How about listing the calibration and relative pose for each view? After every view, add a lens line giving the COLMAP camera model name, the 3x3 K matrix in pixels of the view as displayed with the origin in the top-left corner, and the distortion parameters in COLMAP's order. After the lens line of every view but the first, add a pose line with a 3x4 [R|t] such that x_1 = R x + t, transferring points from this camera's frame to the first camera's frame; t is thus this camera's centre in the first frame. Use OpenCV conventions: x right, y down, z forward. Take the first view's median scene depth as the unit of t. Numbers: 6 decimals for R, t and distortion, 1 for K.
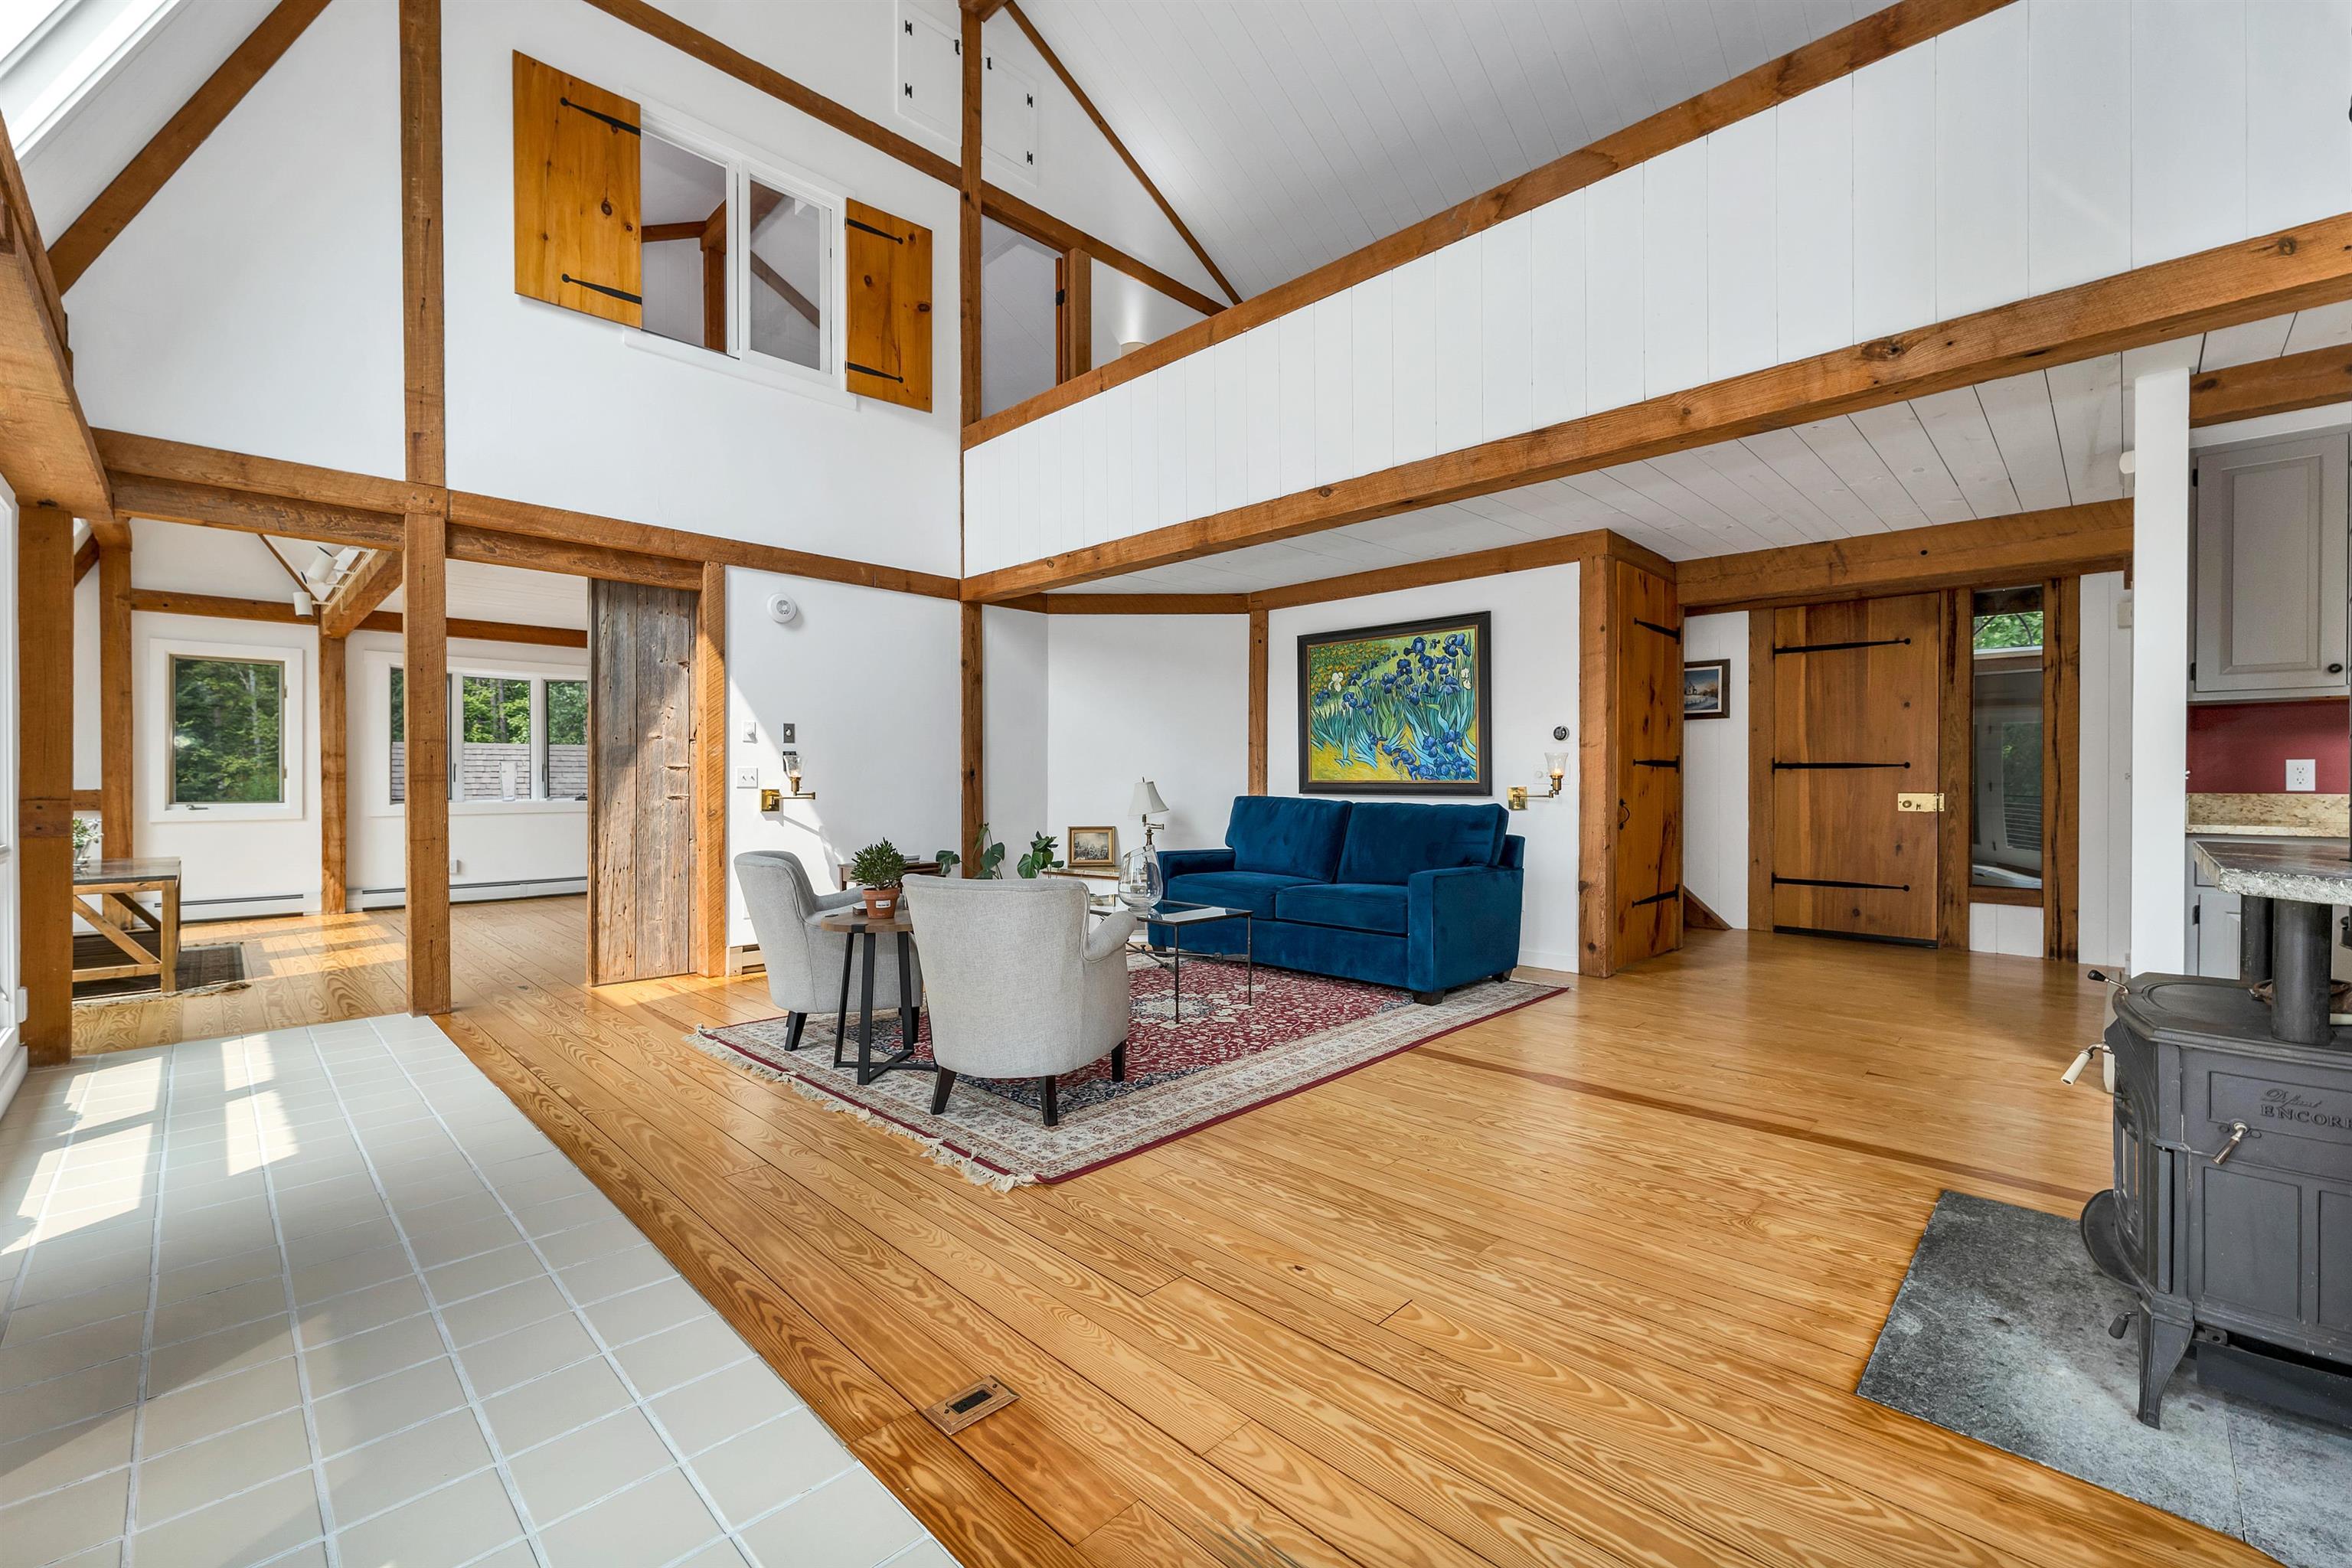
lens RADIAL K [[1000.2, 0, 1274.7], [0, 1000.2, 781.9], [0, 0, 1]] dist [-0.000019, 0.000192]
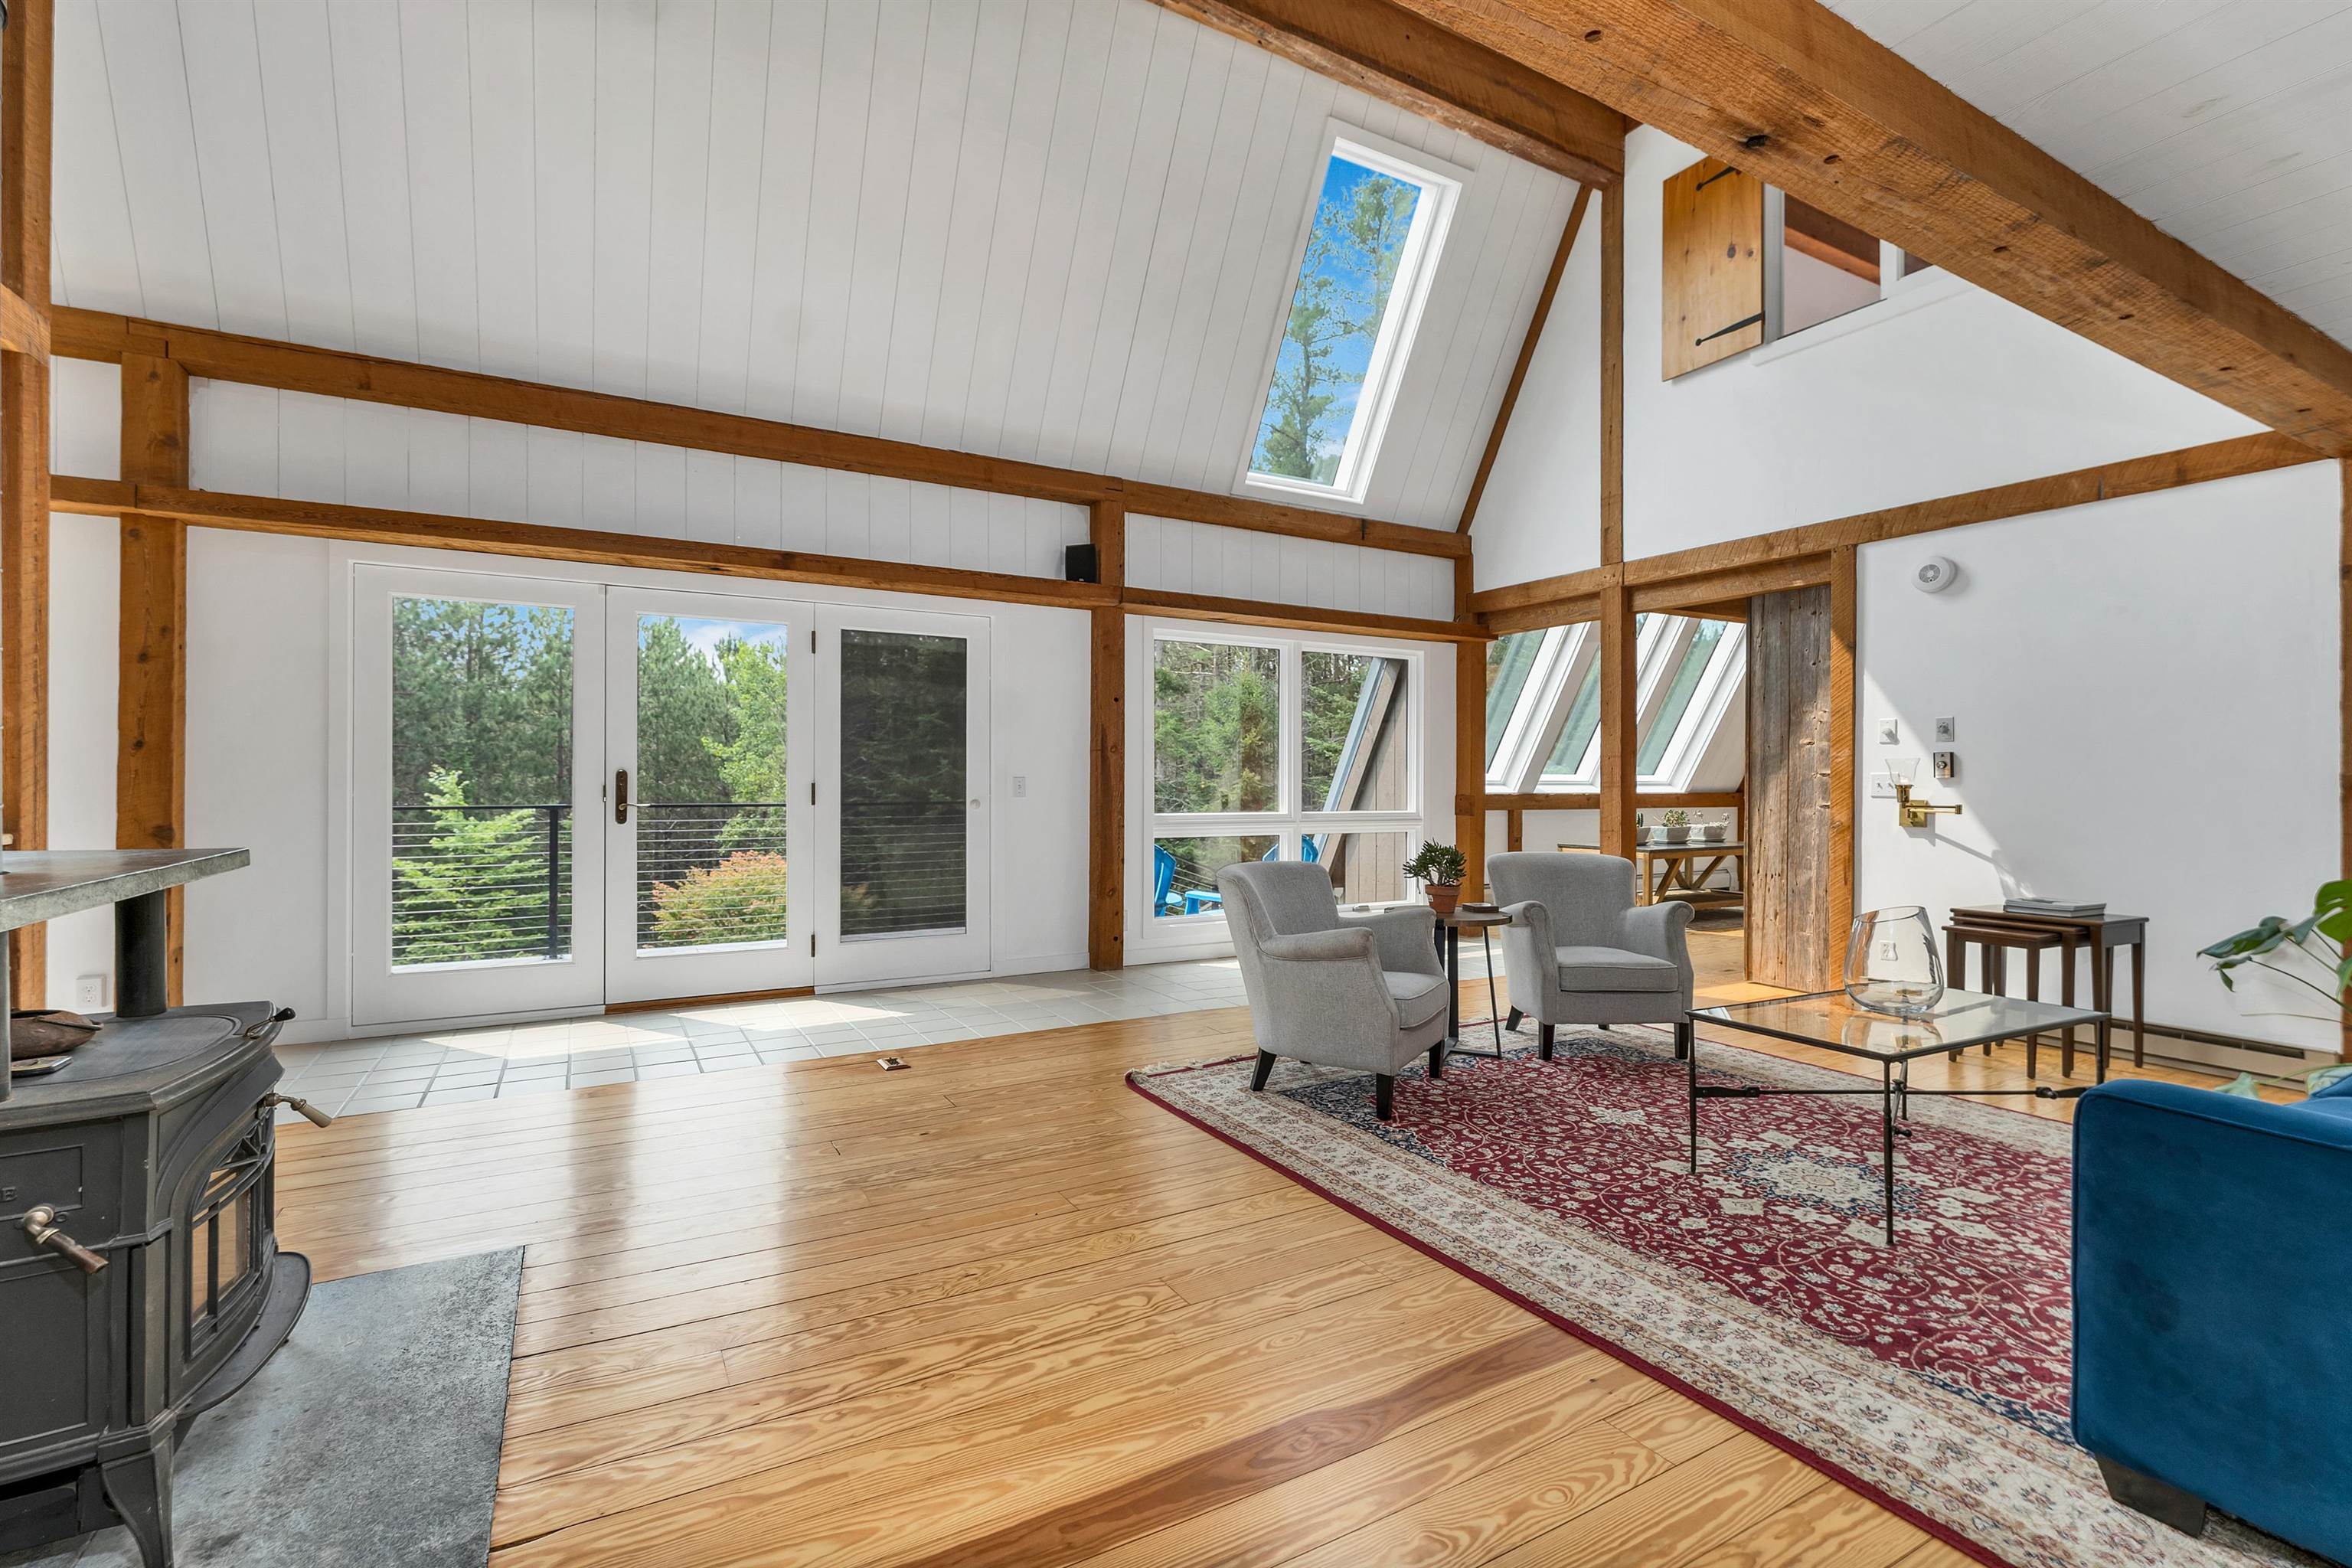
lens RADIAL K [[937.9, 0, 1101.9], [0, 937.9, 777.2], [0, 0, 1]] dist [-0.000478, 0.000048]
pose [[-0.349993, -0.007437, -0.936723, 0.527527], [-0.008662, 0.999951, -0.004702, -0.002171], [0.936712, 0.006468, -0.350041, 0.764774]]
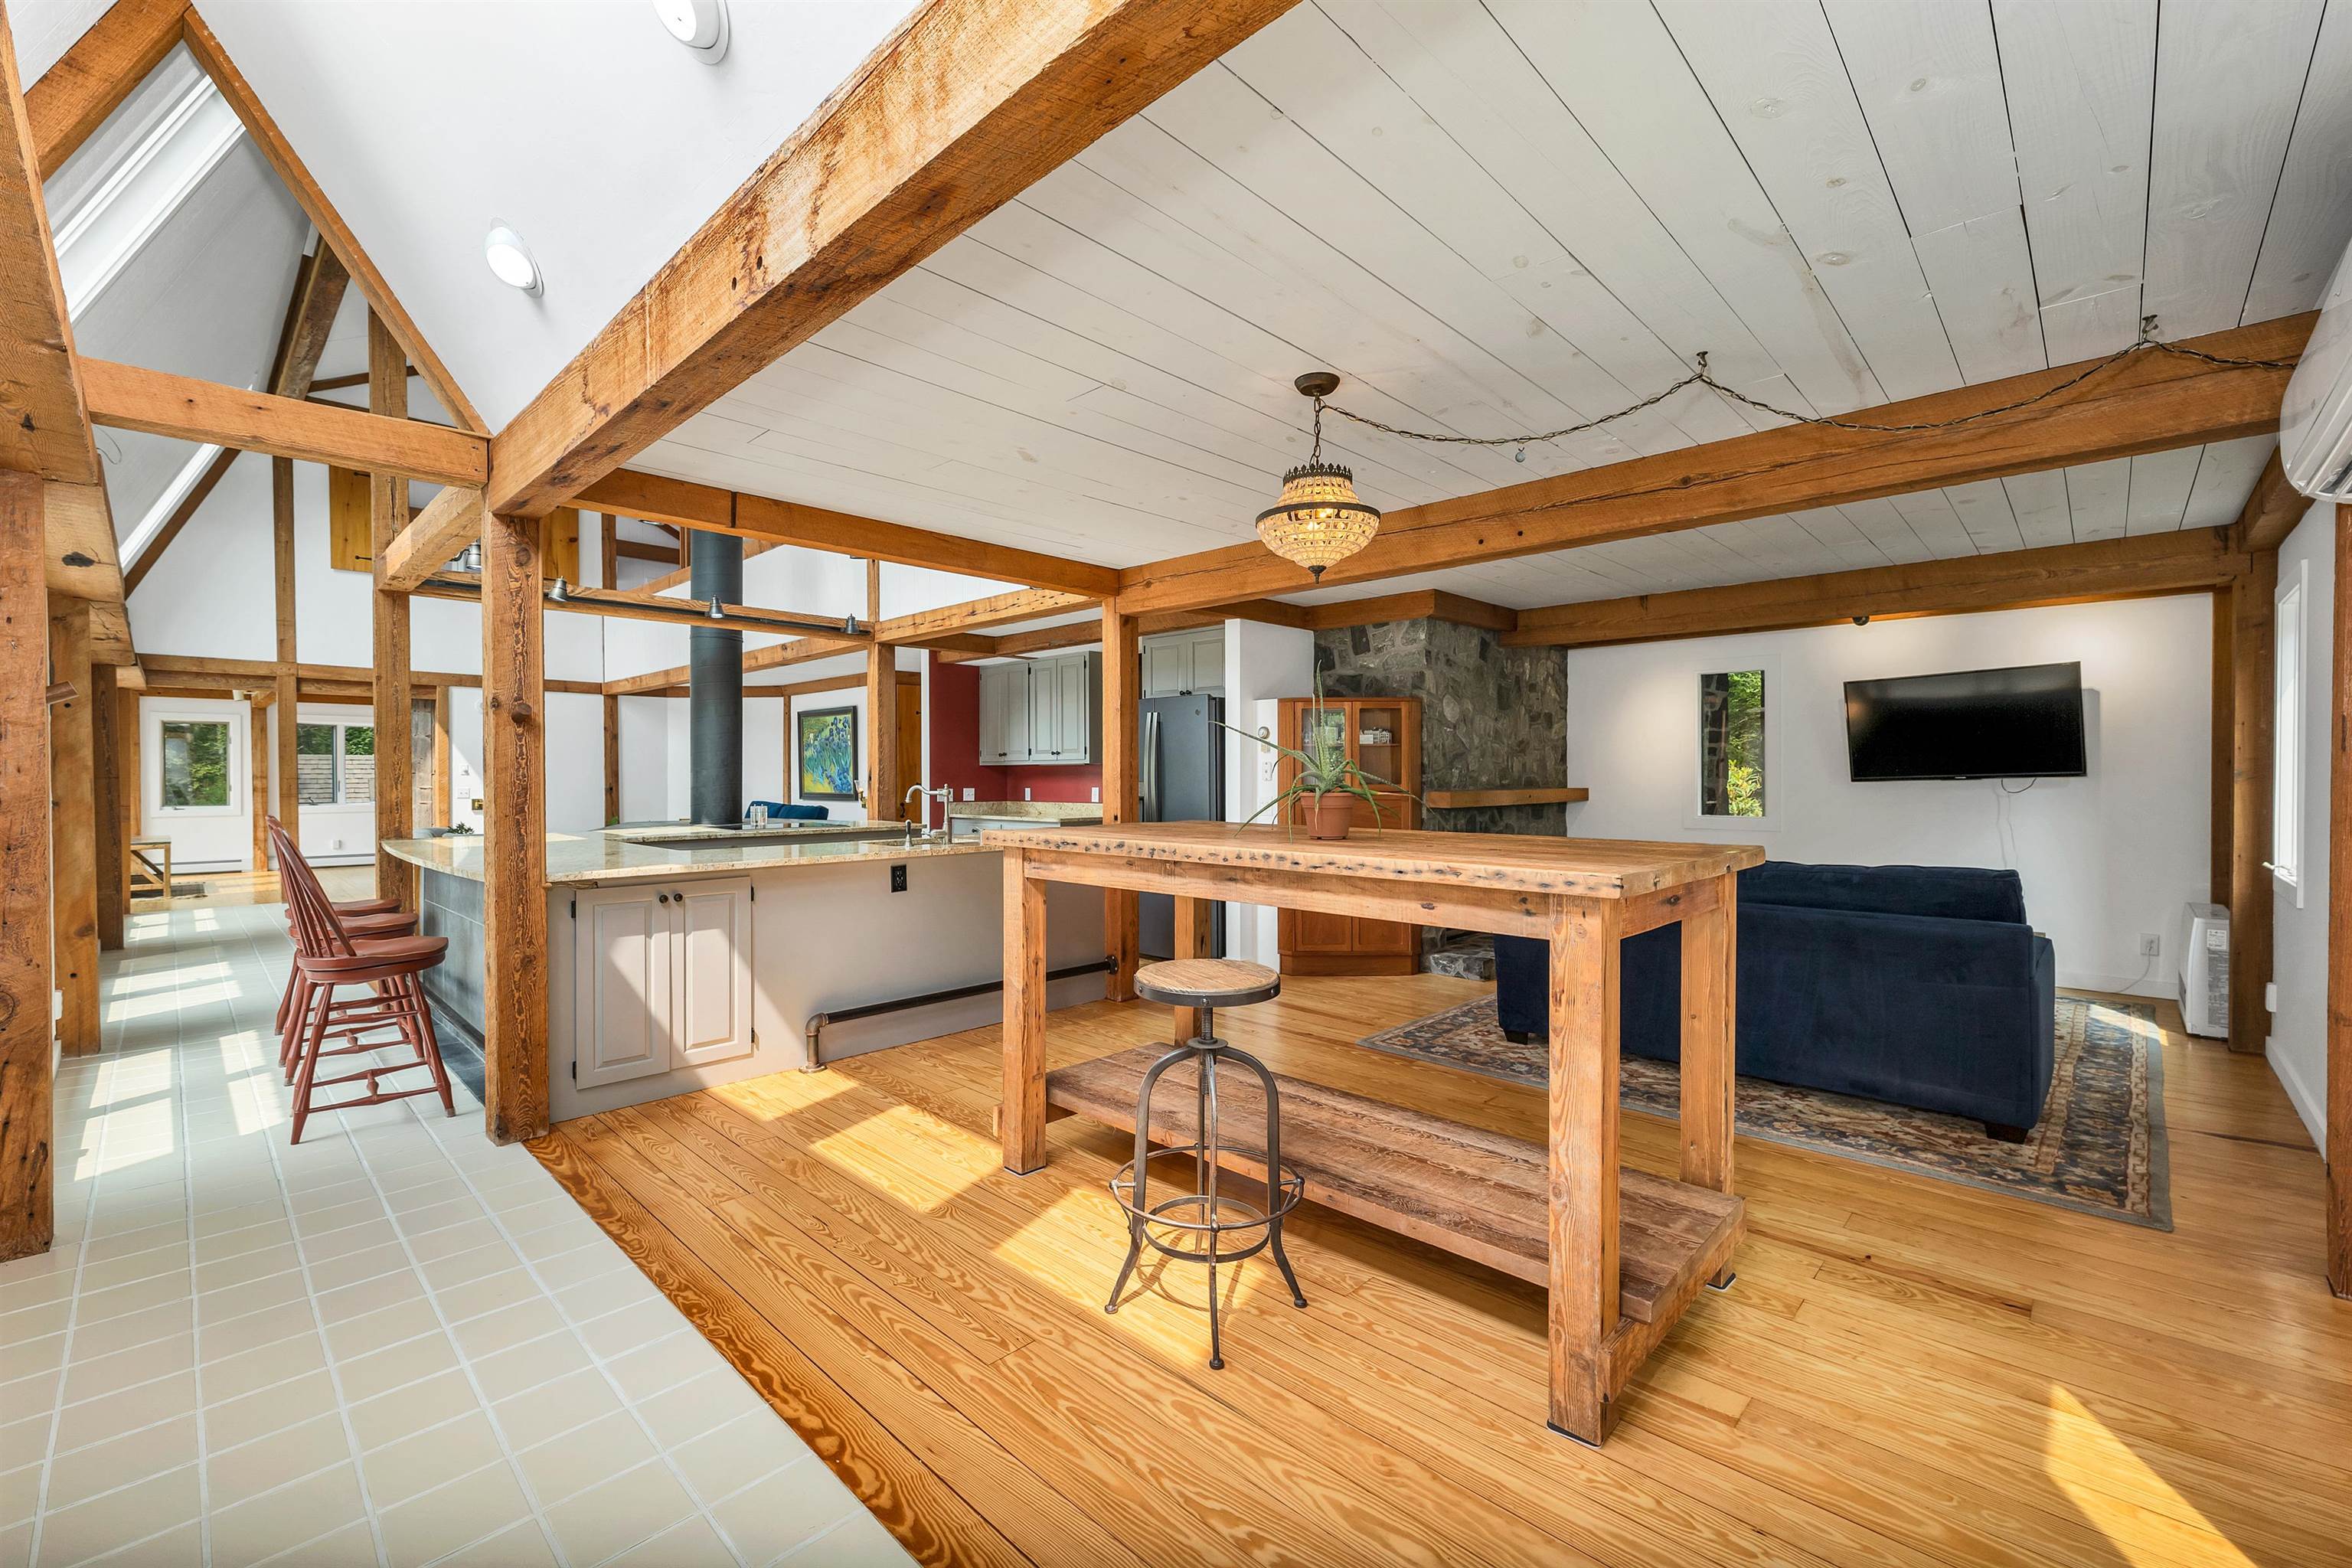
lens RADIAL K [[973.1, 0, 1228.7], [0, 973.1, 784.4], [0, 0, 1]] dist [0.007905, 0.000136]
pose [[0.999994, -0.002241, 0.002590, 1.161090], [0.002230, 0.999989, 0.004154, -0.030629], [-0.002599, -0.004148, 0.999988, -1.109447]]
